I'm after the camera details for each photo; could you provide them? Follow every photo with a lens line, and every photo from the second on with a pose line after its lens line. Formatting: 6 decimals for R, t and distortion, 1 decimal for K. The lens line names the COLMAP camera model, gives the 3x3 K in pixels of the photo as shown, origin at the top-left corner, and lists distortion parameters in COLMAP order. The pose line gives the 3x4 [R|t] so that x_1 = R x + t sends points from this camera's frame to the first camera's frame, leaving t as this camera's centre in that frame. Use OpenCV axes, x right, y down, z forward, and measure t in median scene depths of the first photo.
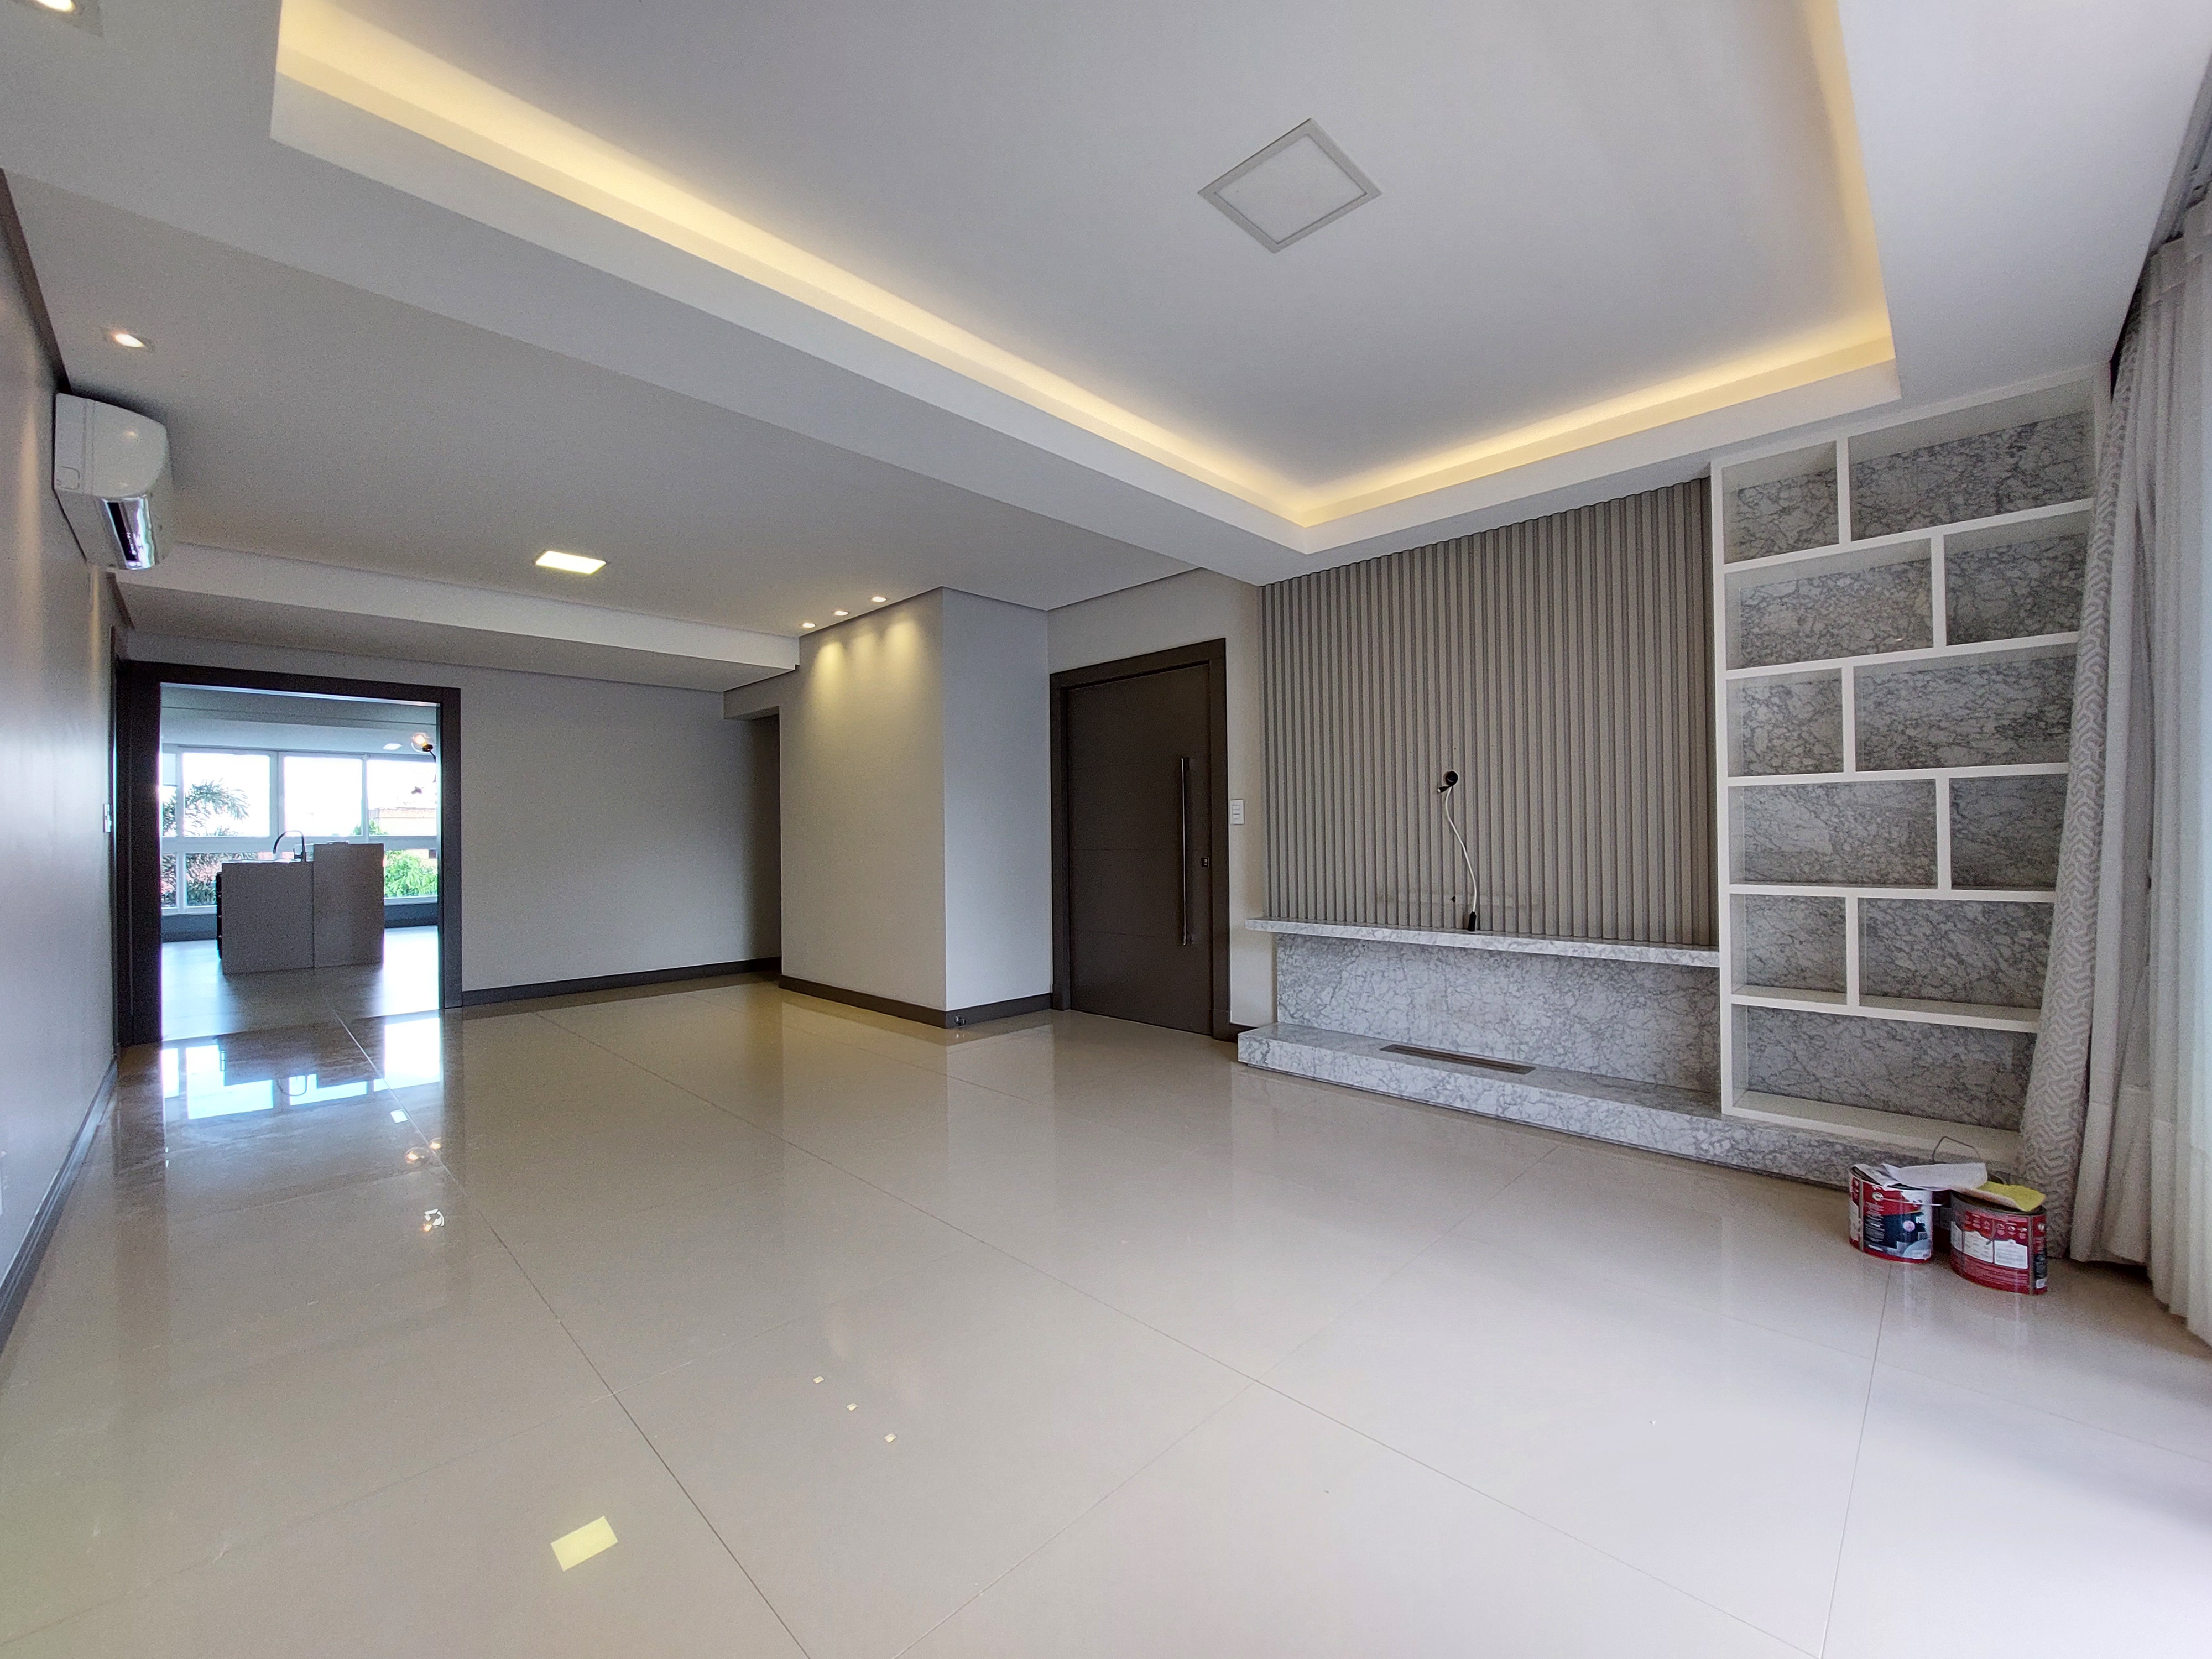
lens RADIAL K [[876.0, 0, 1106.0], [0, 876.0, 829.5], [0, 0, 1]] dist [-0.024126, 0.000370]
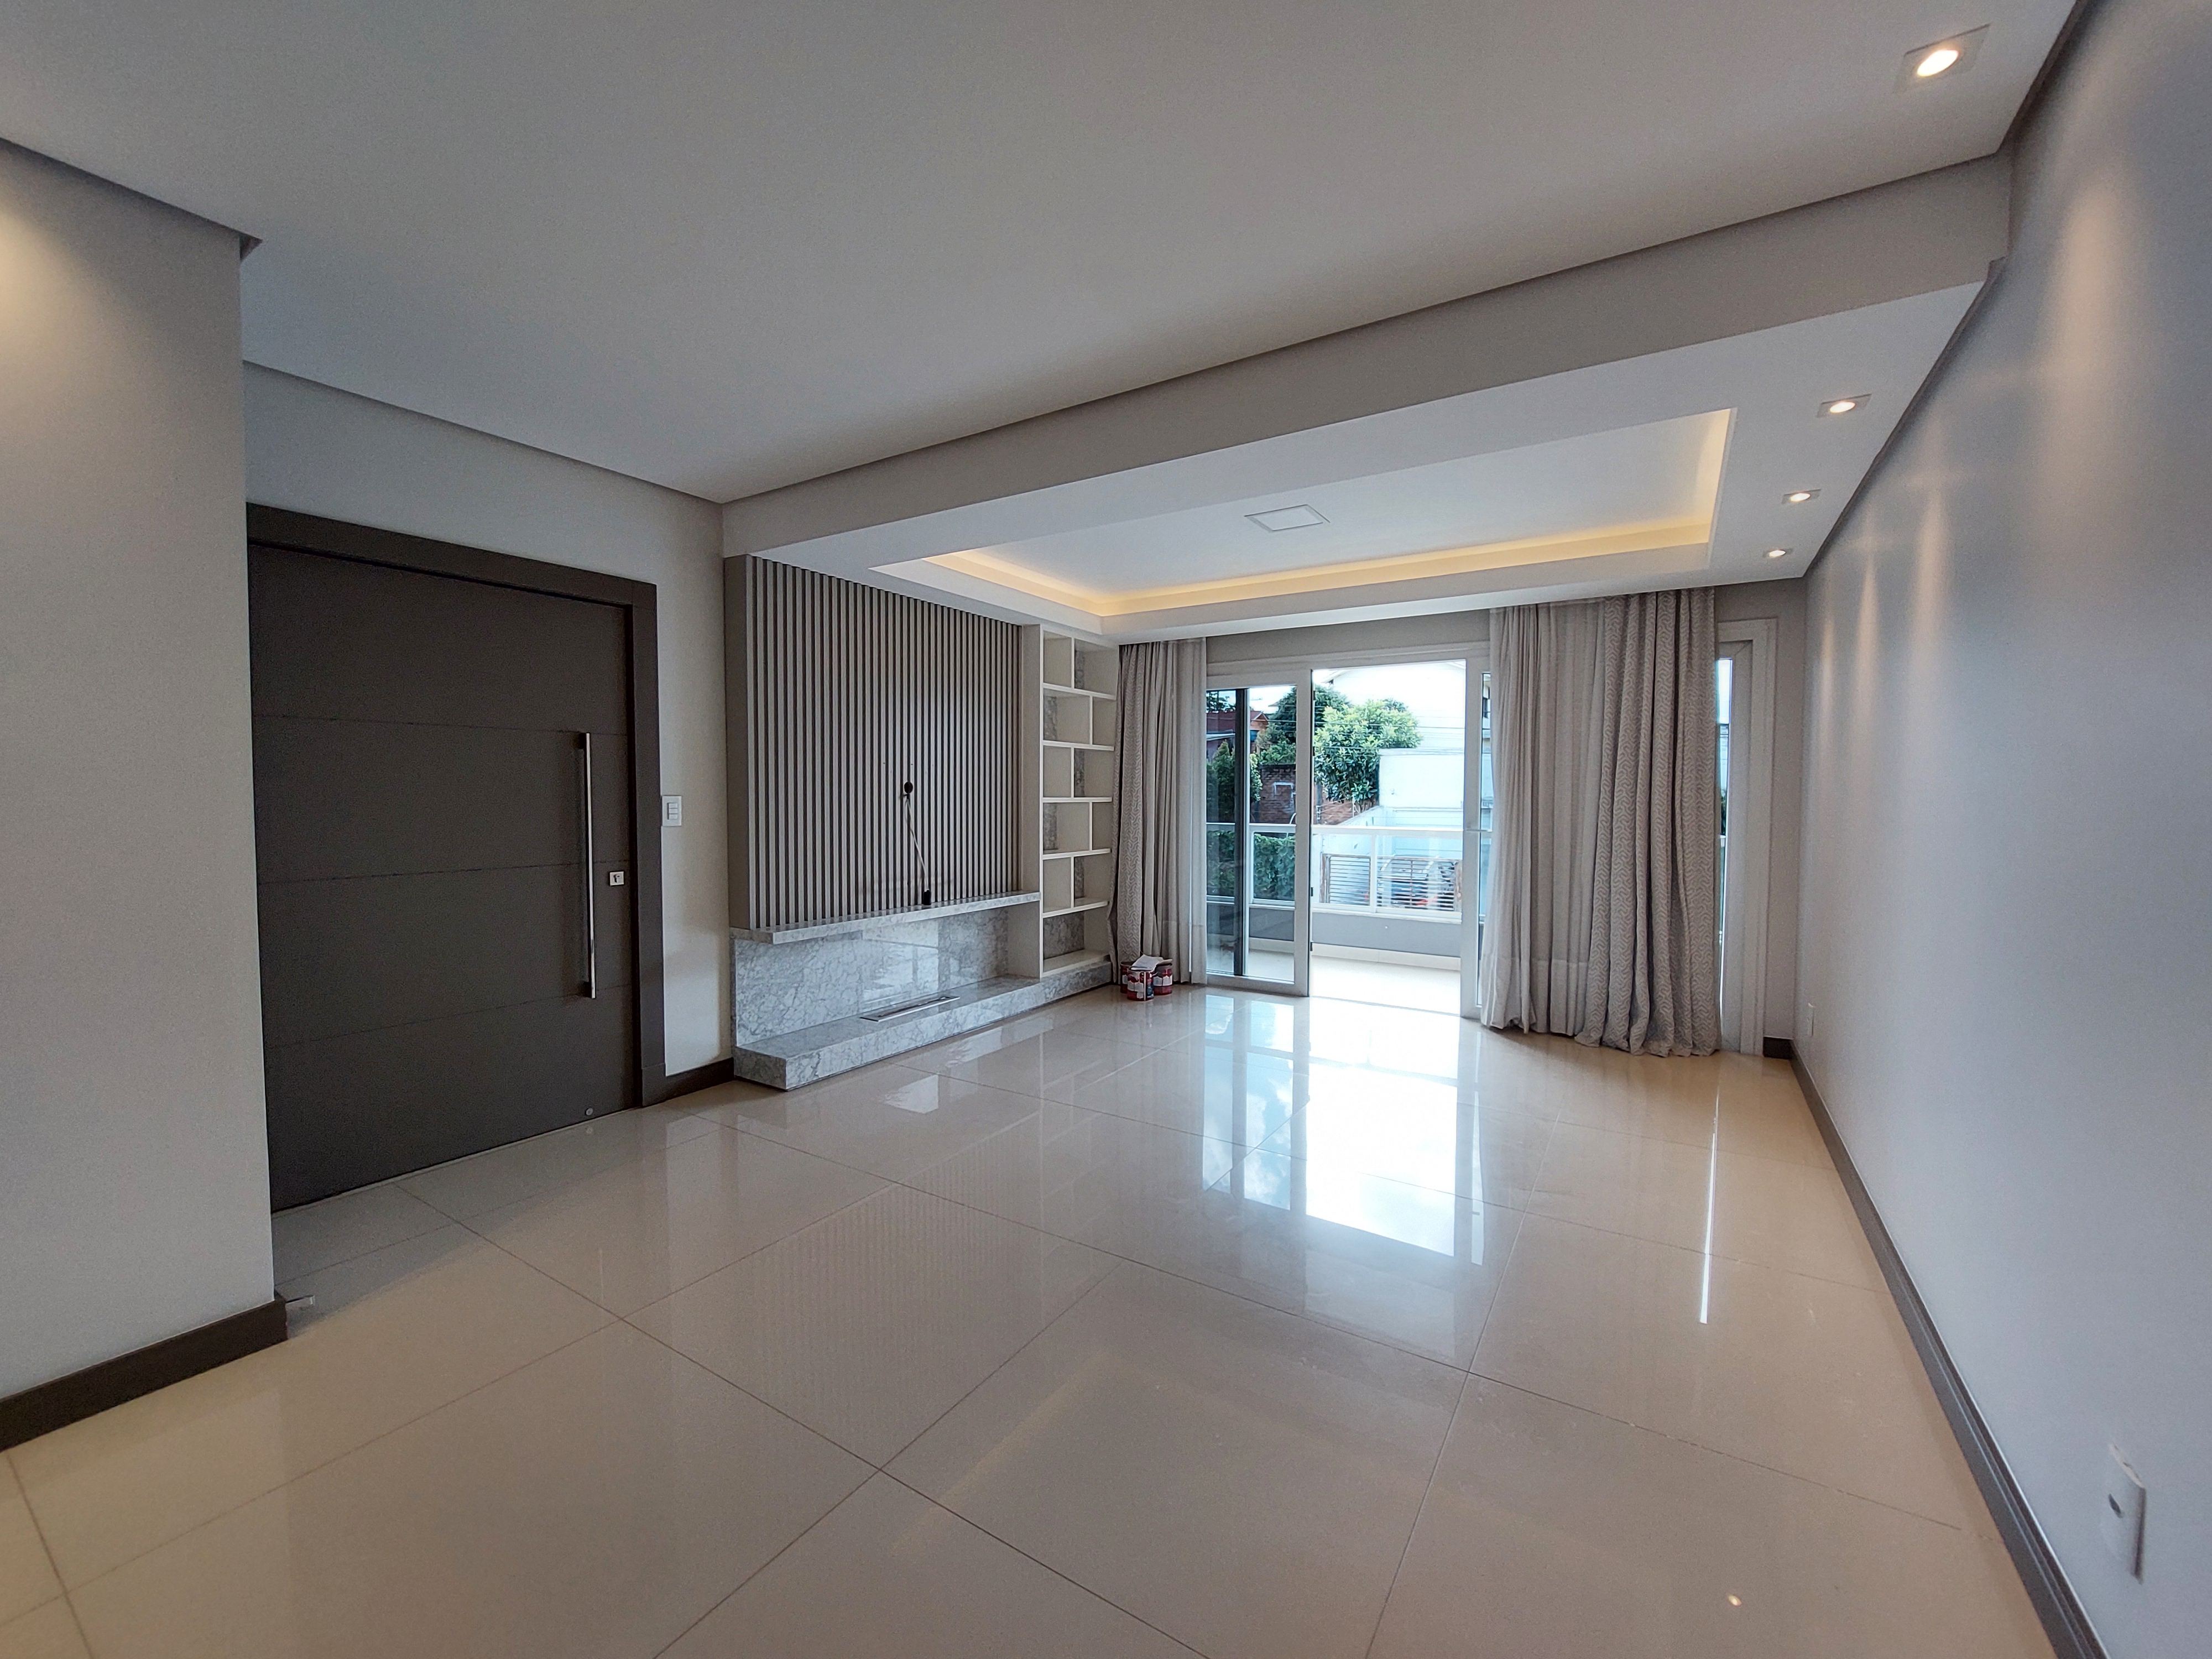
lens RADIAL K [[885.1, 0, 1106.0], [0, 885.1, 829.5], [0, 0, 1]] dist [0.000331, 0.000006]
pose [[-0.209527, -0.028915, 0.977375, -0.885163], [-0.007652, 0.999581, 0.027931, -0.035076], [-0.977773, -0.001627, -0.209660, 0.954384]]
